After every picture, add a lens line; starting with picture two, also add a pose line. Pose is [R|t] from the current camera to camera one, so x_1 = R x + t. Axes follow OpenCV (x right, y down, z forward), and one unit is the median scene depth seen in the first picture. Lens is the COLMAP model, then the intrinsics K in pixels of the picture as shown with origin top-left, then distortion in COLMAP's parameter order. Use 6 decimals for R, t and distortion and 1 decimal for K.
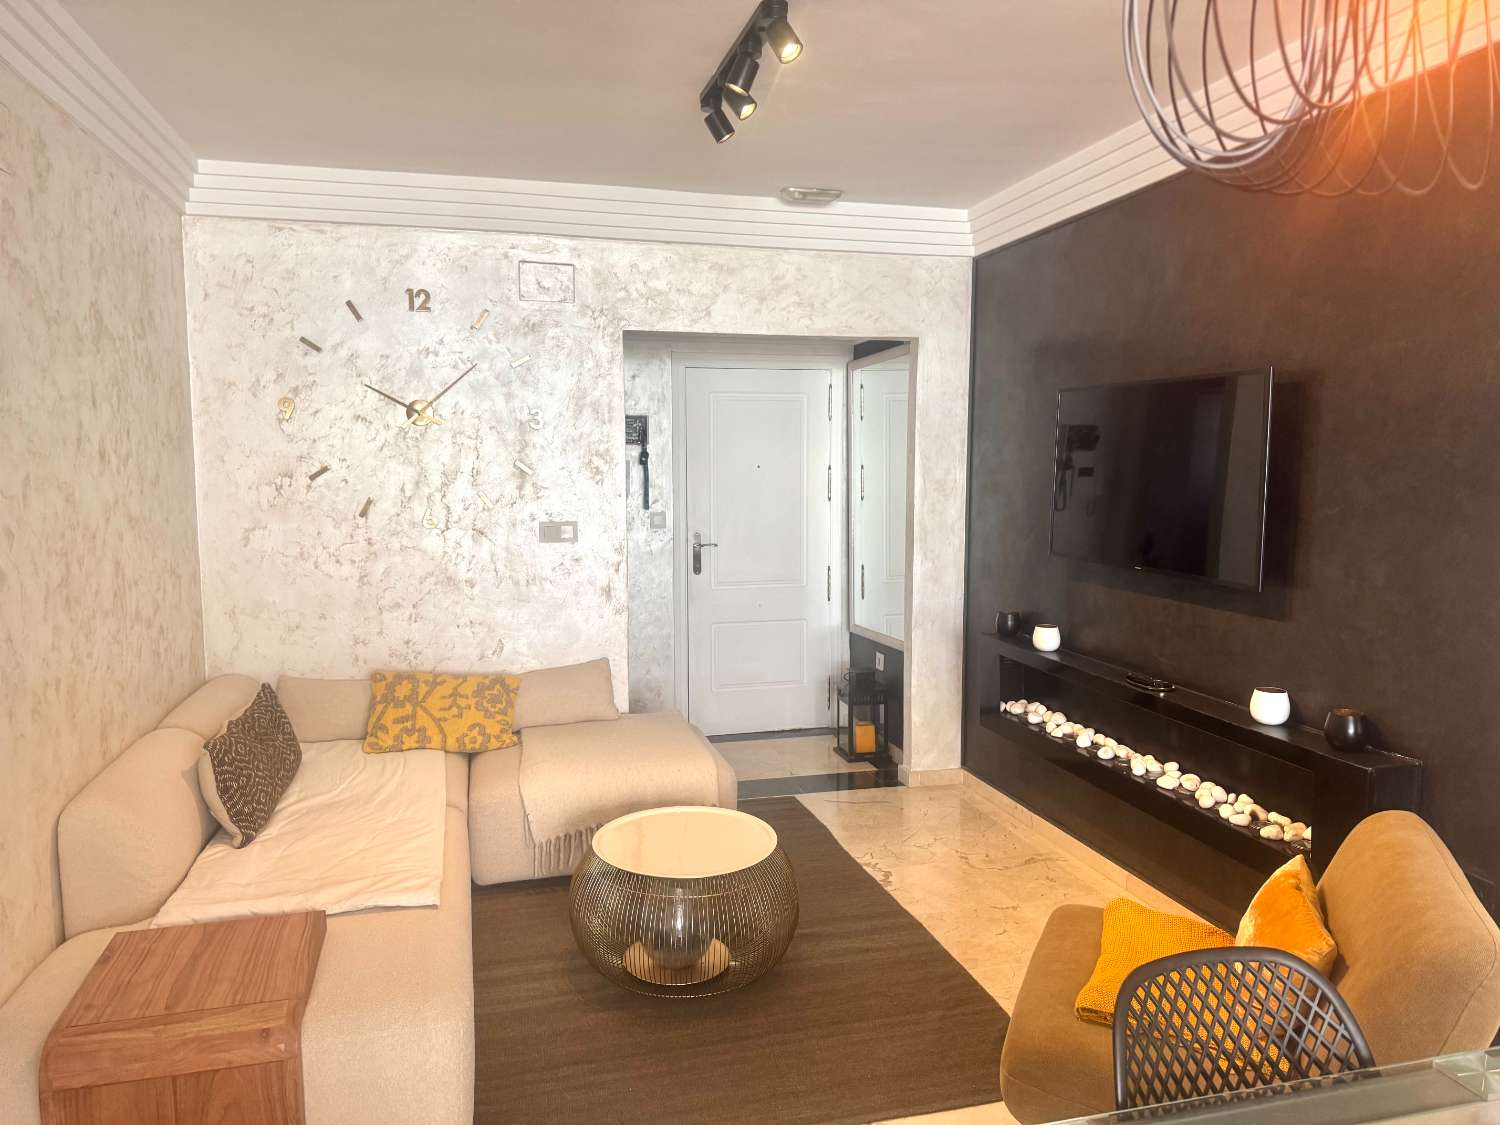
lens RADIAL K [[1042.7, 0, 755.1], [0, 1042.7, 572.7], [0, 0, 1]] dist [0.057346, -0.002259]
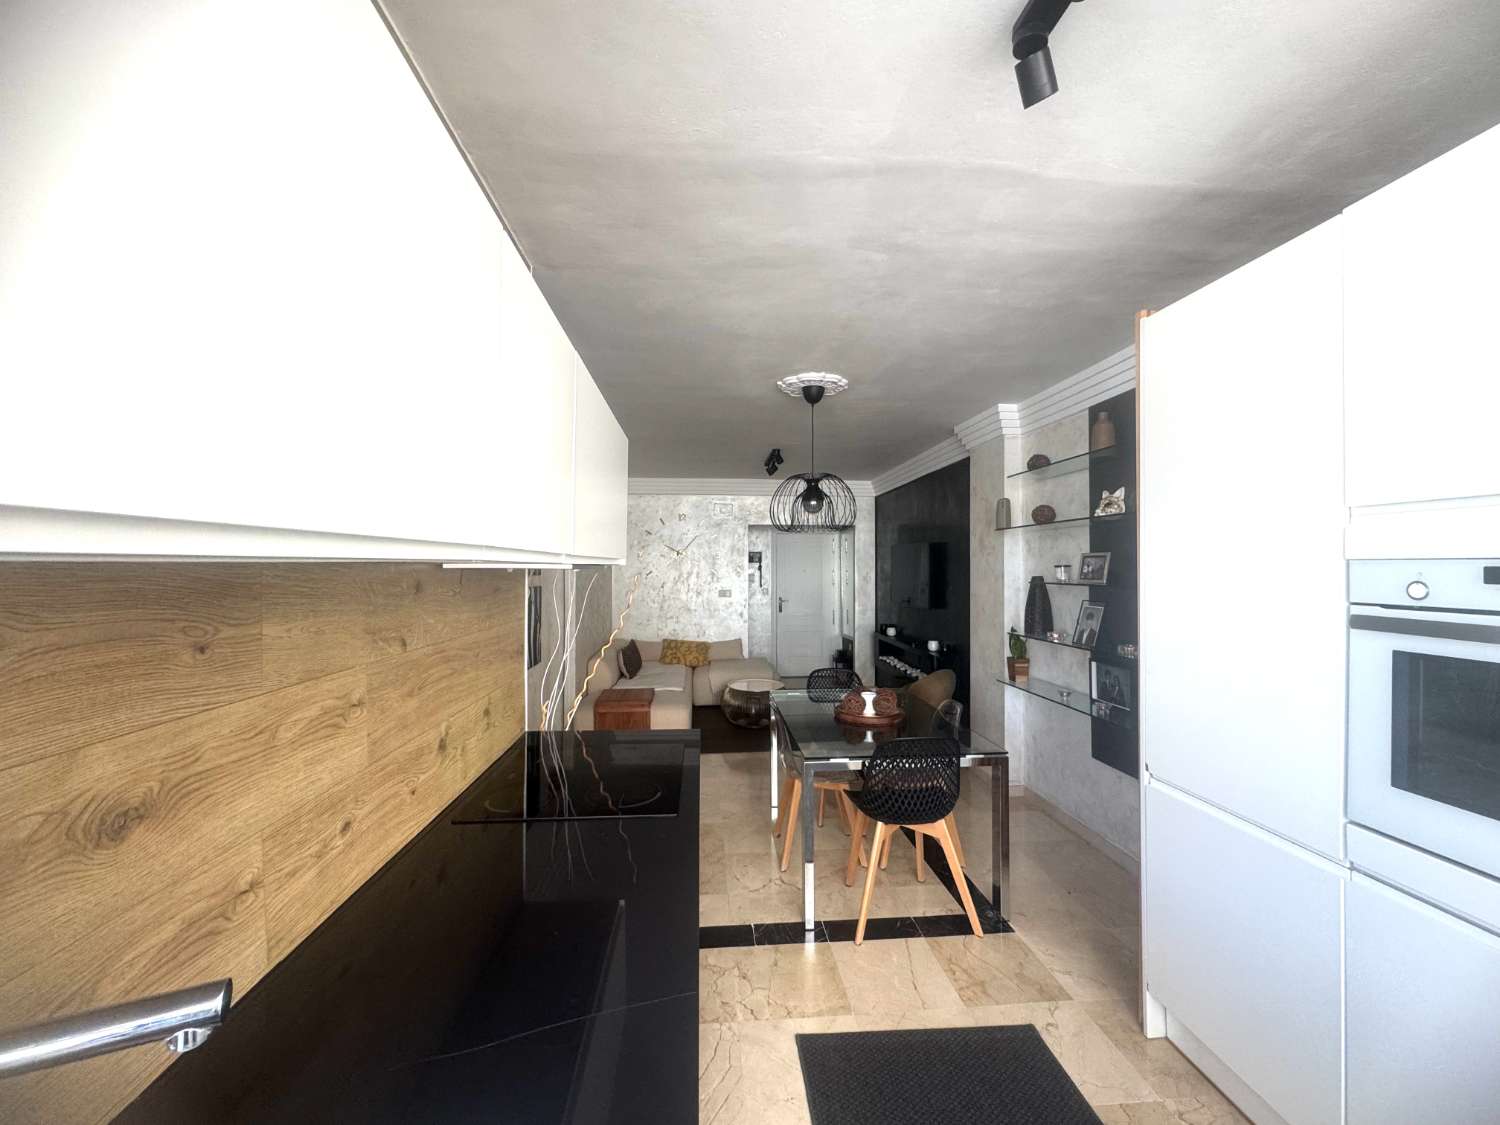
lens RADIAL K [[602.3, 0, 749.0], [0, 602.3, 563.0], [0, 0, 1]] dist [-0.001857, -0.000206]
pose [[0.983120, -0.000886, -0.182958, 0.185278], [-0.019777, 0.993615, -0.111081, 0.061764], [0.181888, 0.112824, 0.976825, -0.636258]]
